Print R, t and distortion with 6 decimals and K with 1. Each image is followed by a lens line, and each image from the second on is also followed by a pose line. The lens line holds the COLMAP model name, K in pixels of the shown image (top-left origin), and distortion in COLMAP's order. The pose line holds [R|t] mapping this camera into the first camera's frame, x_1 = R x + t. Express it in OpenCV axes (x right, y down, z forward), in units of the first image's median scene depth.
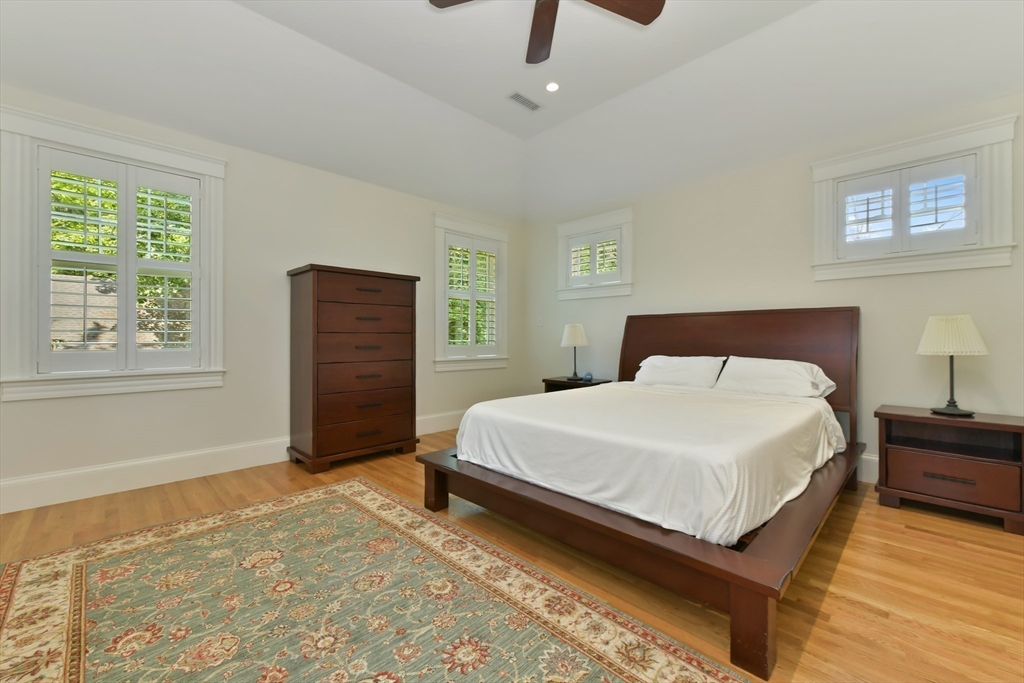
lens RADIAL K [[410.3, 0, 517.9], [0, 410.3, 339.5], [0, 0, 1]] dist [0.017508, -0.010842]
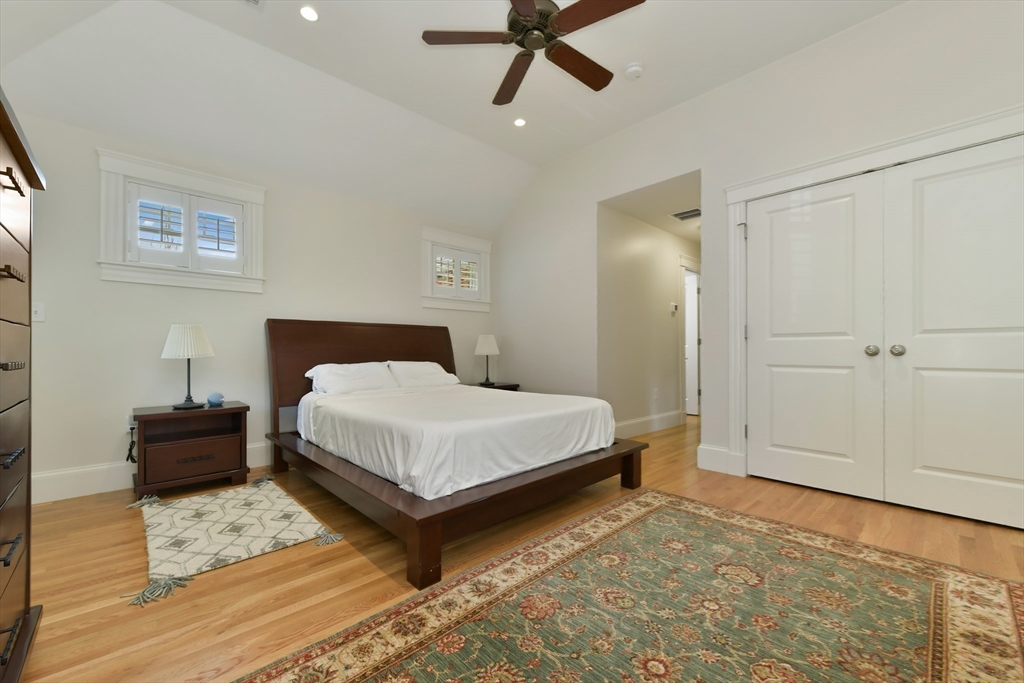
lens RADIAL K [[380.7, 0, 510.1], [0, 380.7, 347.1], [0, 0, 1]] dist [0.010441, 0.000061]
pose [[0.069450, -0.001435, 0.997584, -1.065788], [-0.003610, 0.999992, 0.001690, -0.004315], [-0.997579, -0.003719, 0.069445, 0.999553]]
